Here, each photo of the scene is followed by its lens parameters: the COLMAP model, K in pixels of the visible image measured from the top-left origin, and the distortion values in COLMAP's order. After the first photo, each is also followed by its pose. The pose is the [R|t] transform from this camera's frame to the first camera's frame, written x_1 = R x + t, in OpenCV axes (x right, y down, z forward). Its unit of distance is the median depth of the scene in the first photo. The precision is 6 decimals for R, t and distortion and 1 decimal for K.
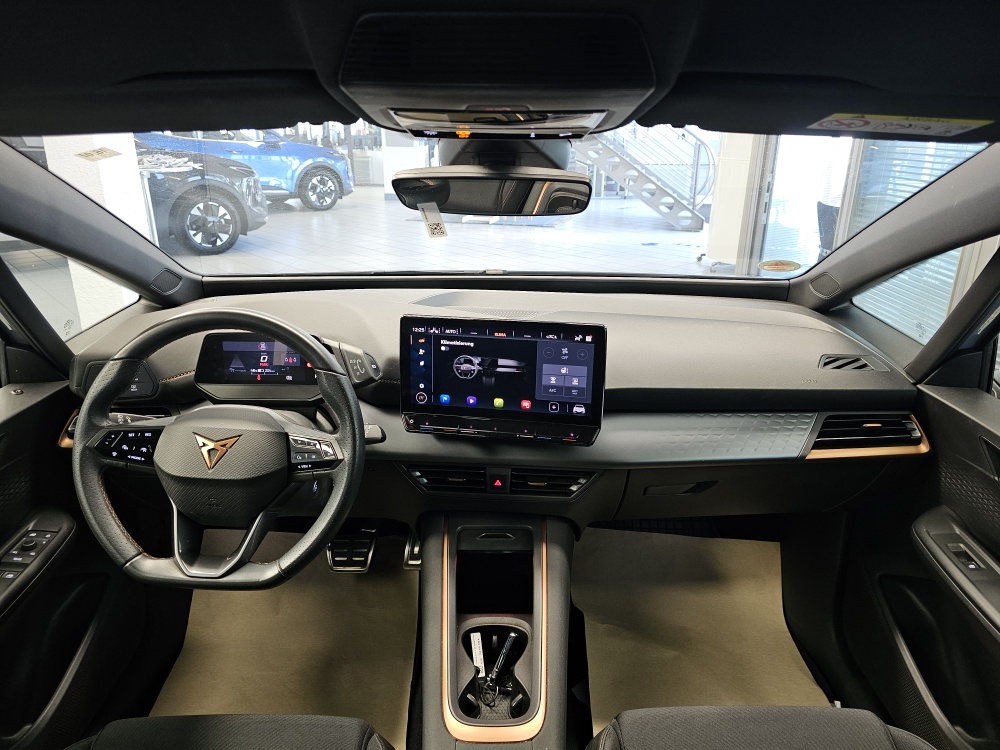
lens RADIAL K [[689.5, 0, 518.2], [0, 689.5, 366.9], [0, 0, 1]] dist [0.047174, -0.055208]
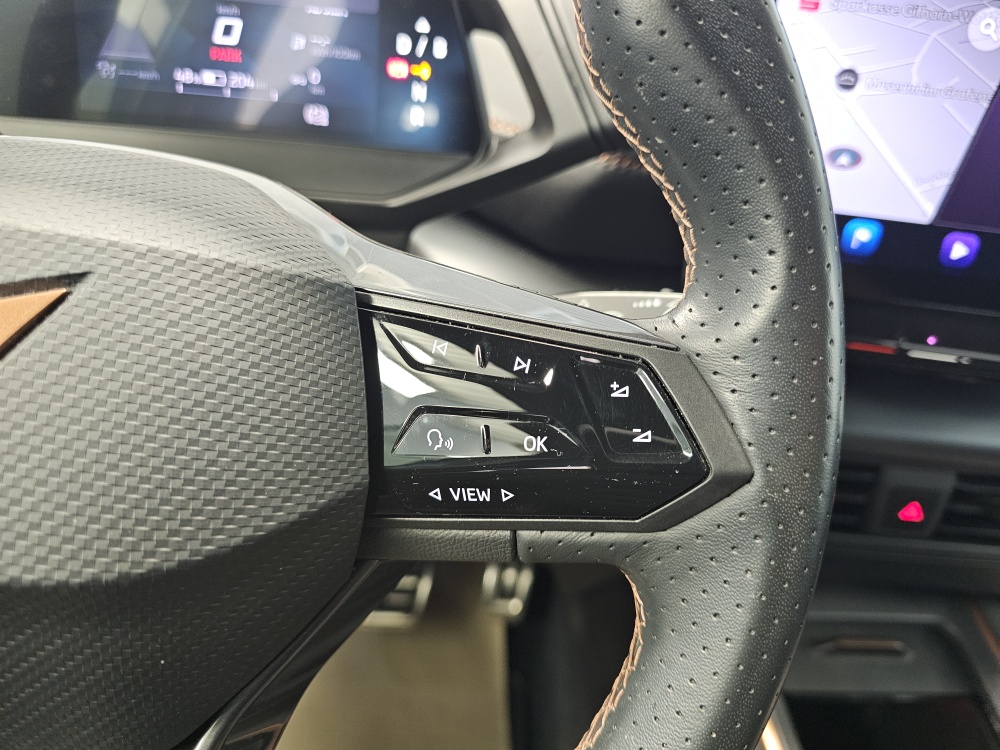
lens RADIAL K [[689.5, 0, 506.8], [0, 689.5, 373.3], [0, 0, 1]] dist [0.047174, -0.055208]
pose [[0.996621, 0.061391, 0.054567, -0.275931], [-0.066989, 0.991946, 0.107496, 0.084961], [-0.047528, -0.110788, 0.992707, 0.742174]]
